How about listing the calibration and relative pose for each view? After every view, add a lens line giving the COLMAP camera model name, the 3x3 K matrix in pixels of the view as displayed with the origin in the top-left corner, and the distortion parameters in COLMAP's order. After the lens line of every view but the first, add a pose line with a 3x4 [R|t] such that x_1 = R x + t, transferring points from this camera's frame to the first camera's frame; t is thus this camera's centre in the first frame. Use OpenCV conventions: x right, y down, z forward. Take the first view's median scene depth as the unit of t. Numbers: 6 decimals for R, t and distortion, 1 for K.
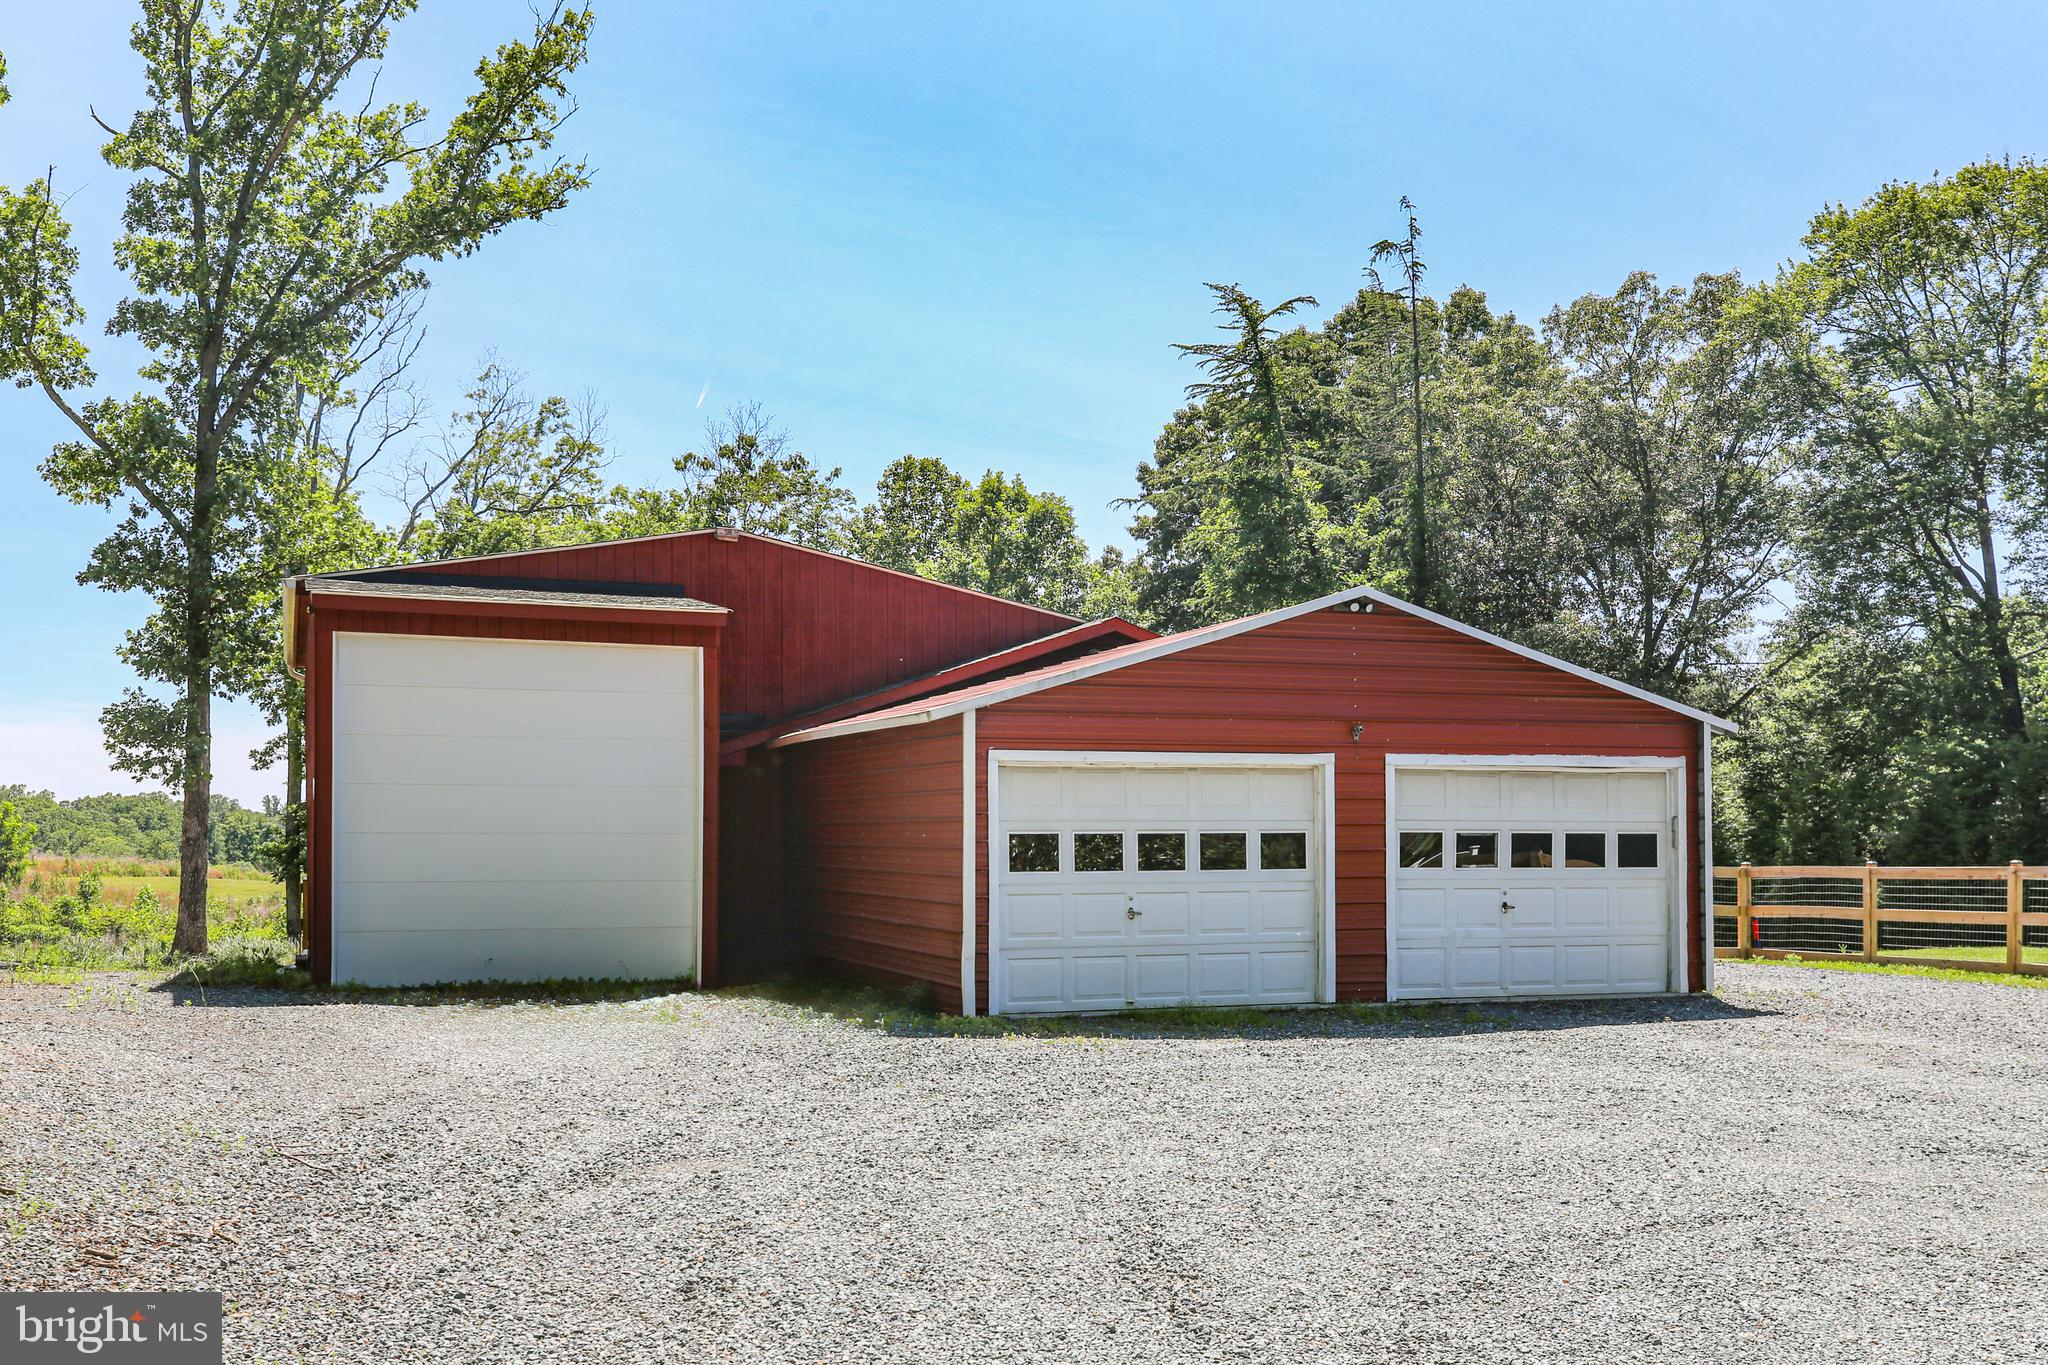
lens RADIAL K [[1980.9, 0, 1026.1], [0, 1980.9, 826.4], [0, 0, 1]] dist [-0.005664, 0.106737]
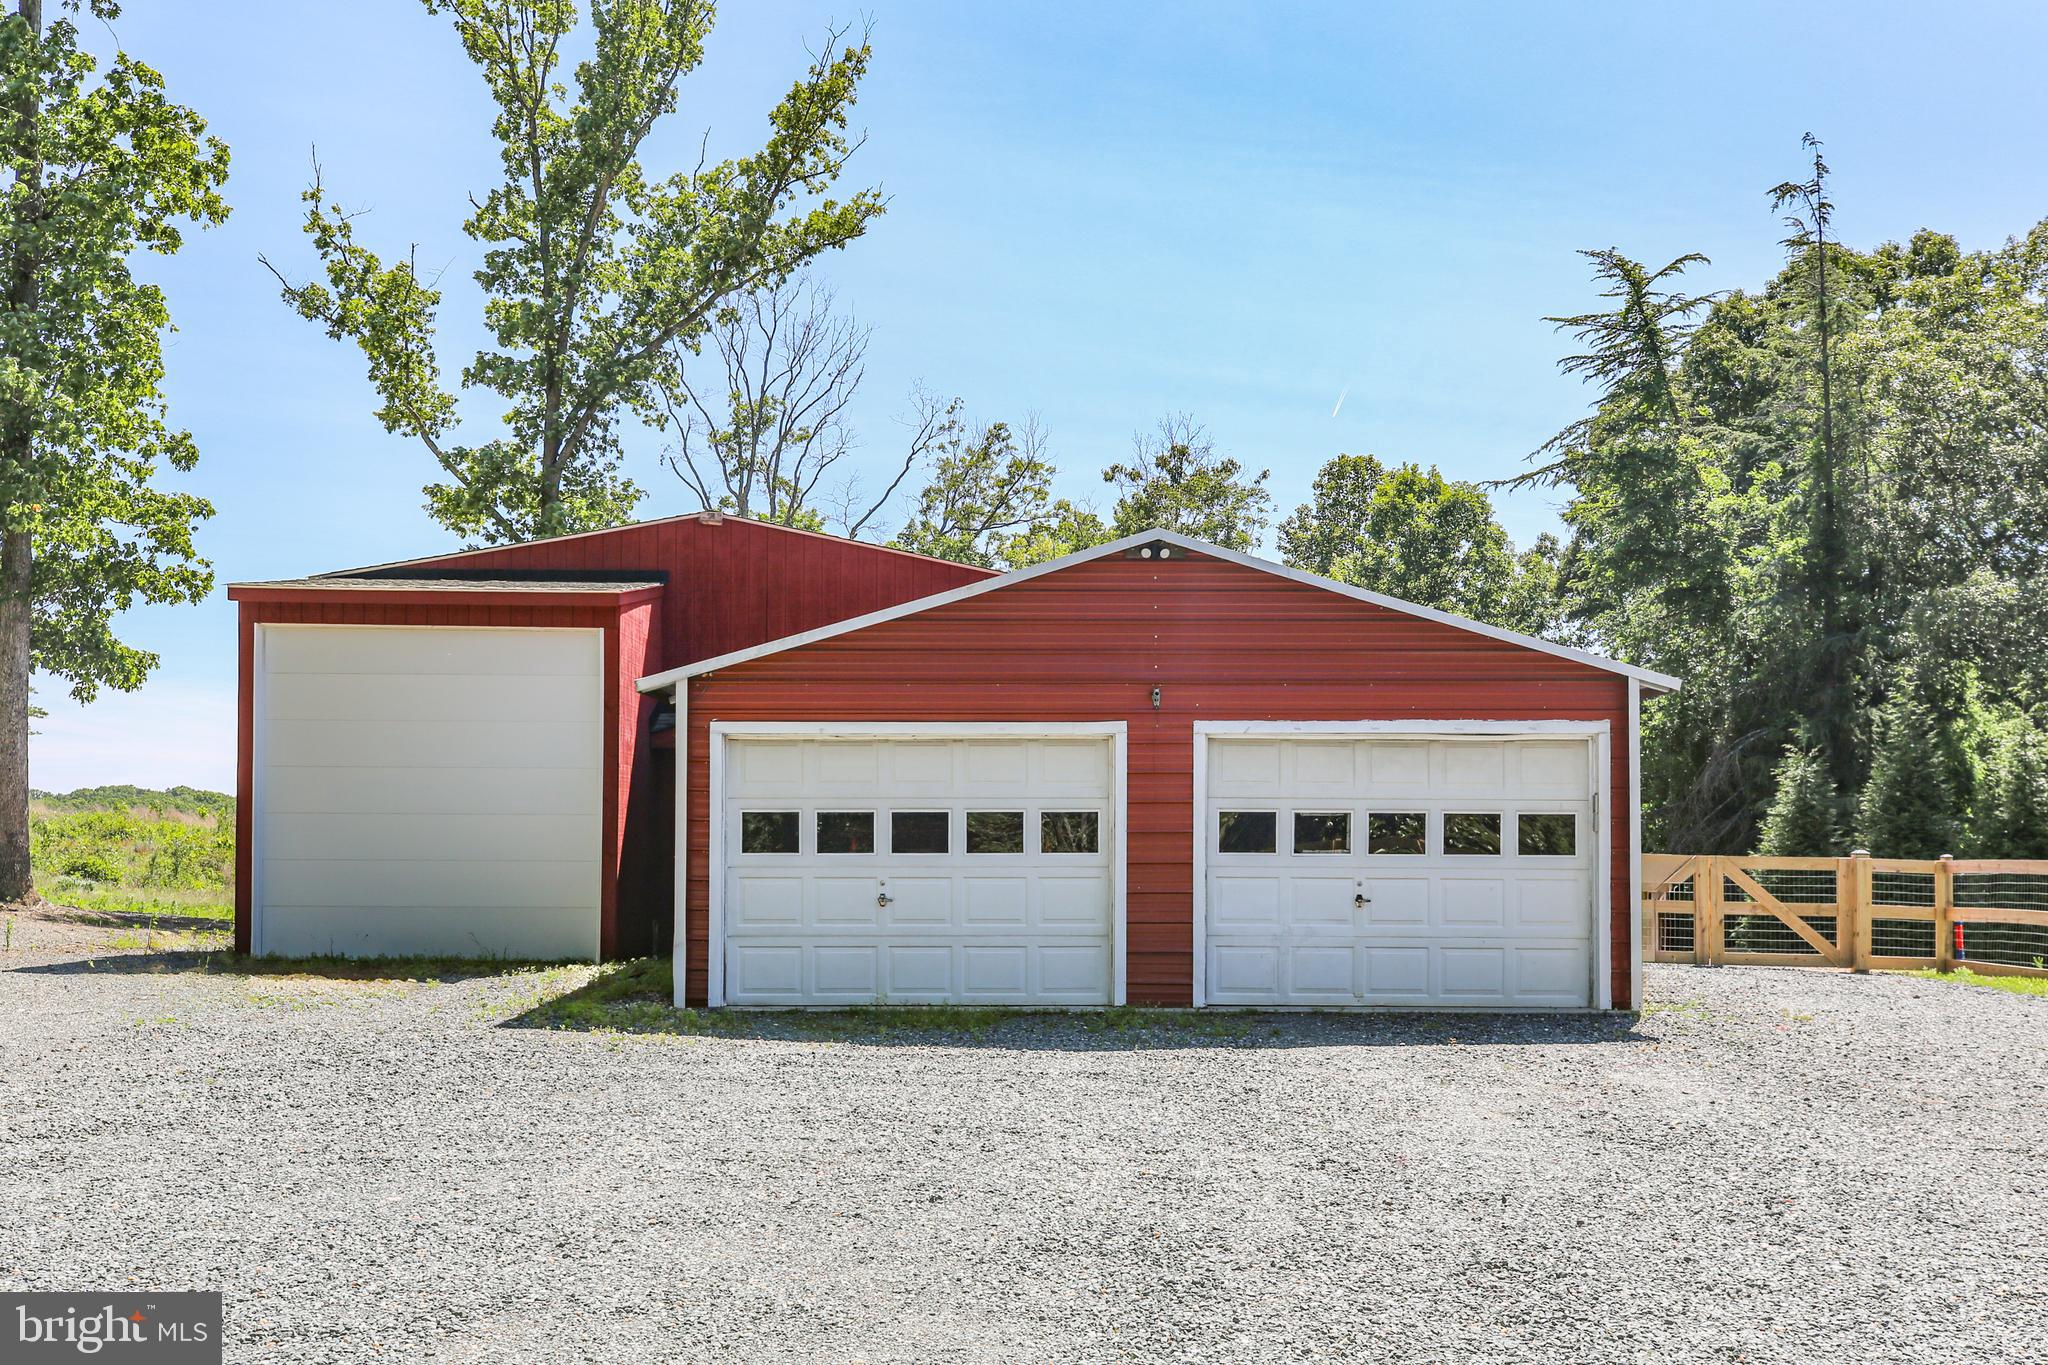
lens RADIAL K [[1833.1, 0, 1023.0], [0, 1833.1, 811.4], [0, 0, 1]] dist [0.011411, 0.019428]
pose [[0.943657, -0.000005, -0.330925, 0.193385], [-0.002060, 0.999981, -0.005890, 0.004024], [0.330919, 0.006240, 0.943639, 0.111803]]
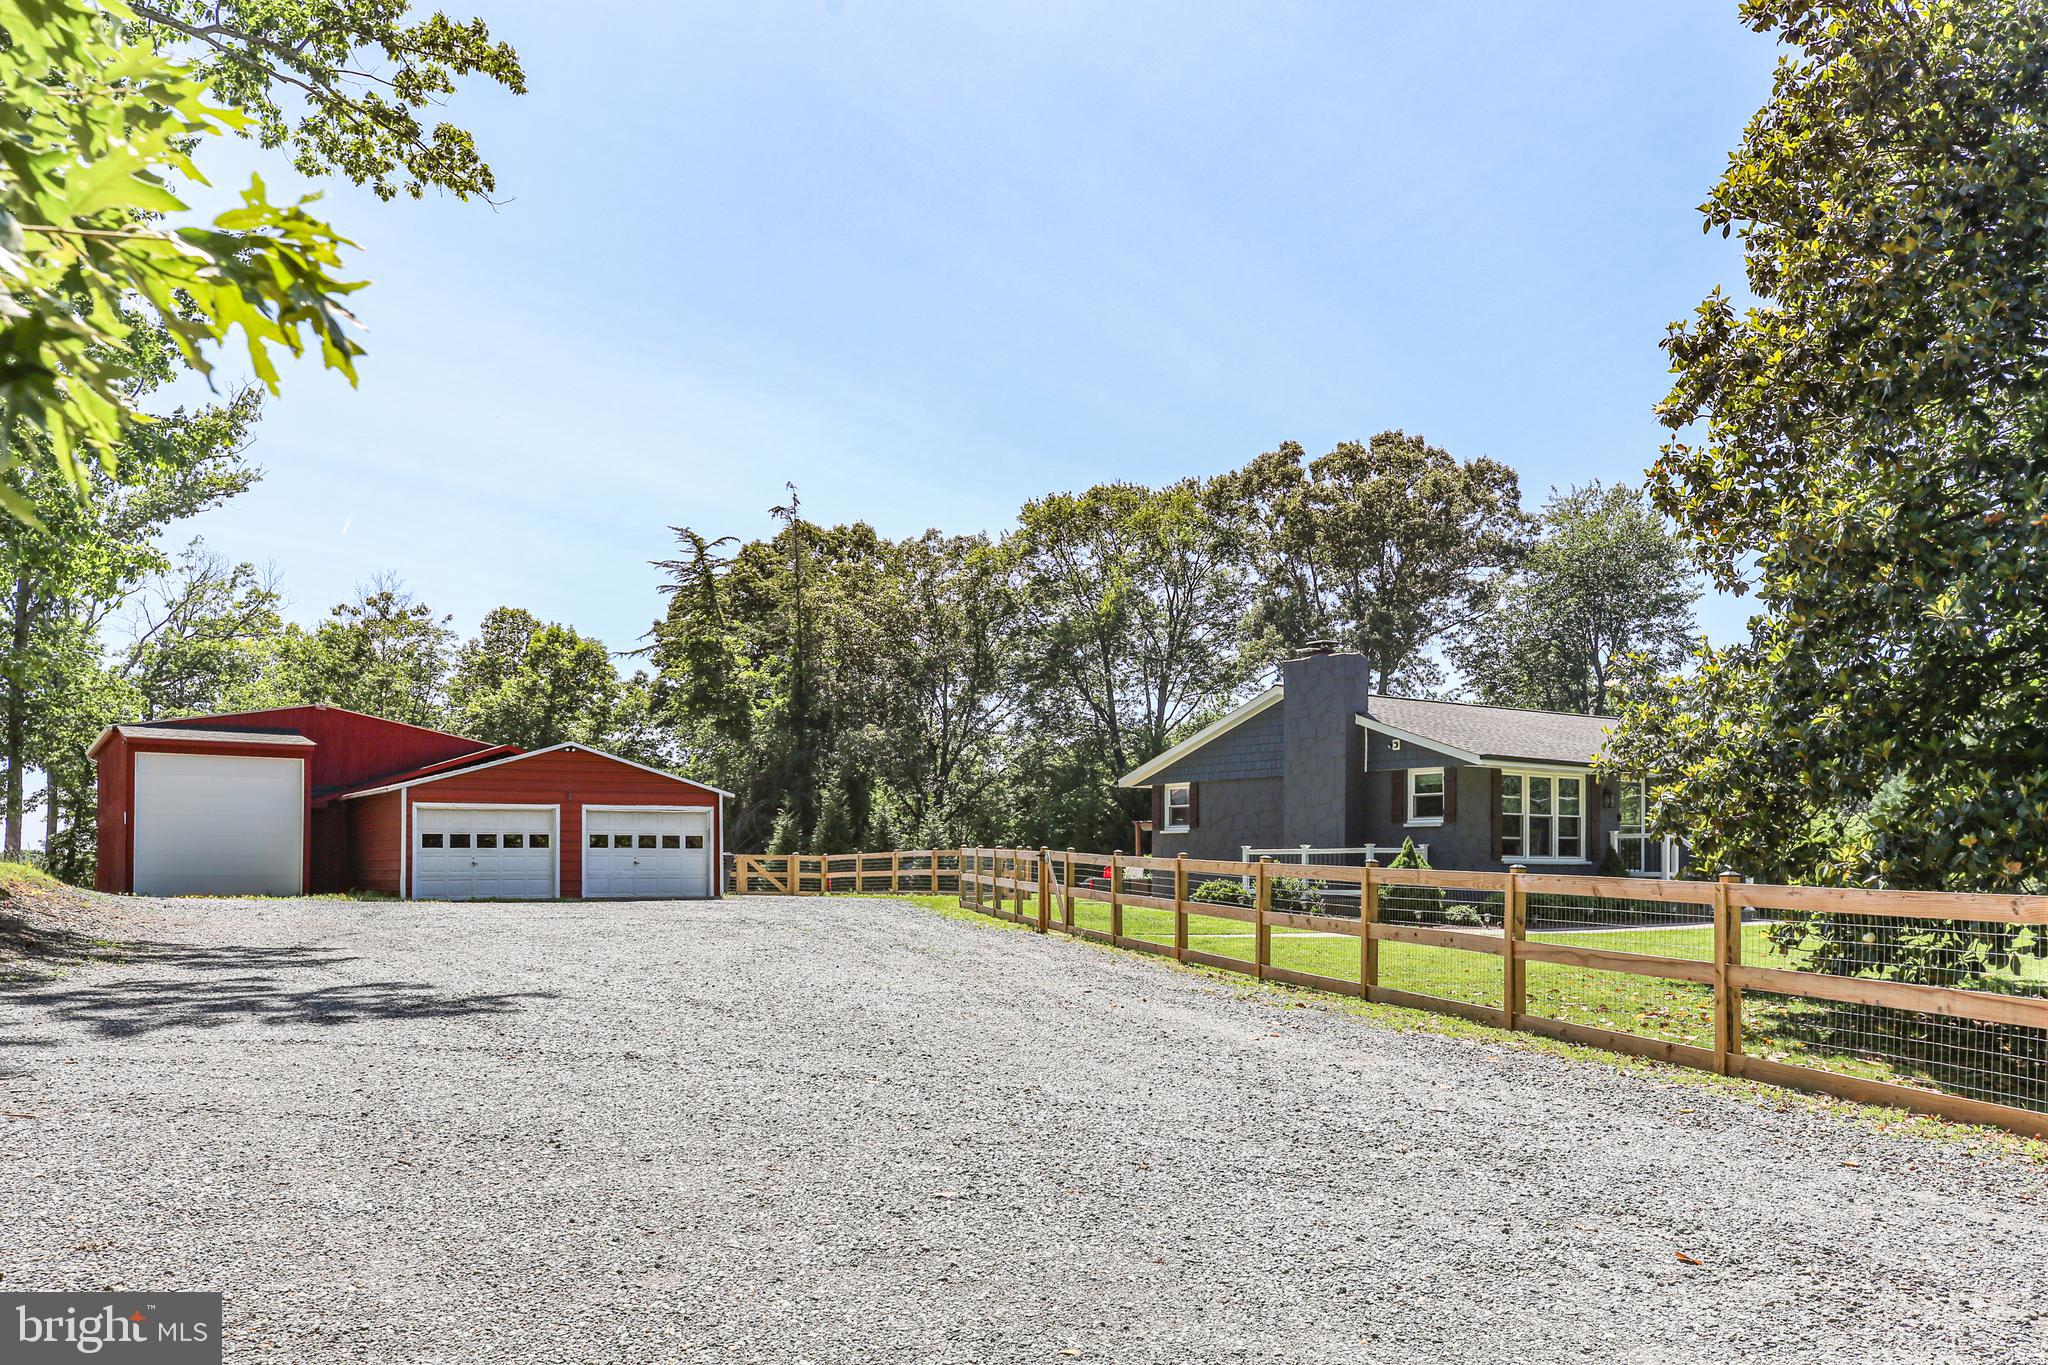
lens RADIAL K [[1654.1, 0, 1128.1], [0, 1654.1, 833.6], [0, 0, 1]] dist [0.007410, 0.006424]
pose [[0.968110, 0.001132, 0.250523, 0.172006], [0.003556, 0.999827, -0.018259, 0.023153], [-0.250500, 0.018567, 0.967939, -0.685792]]
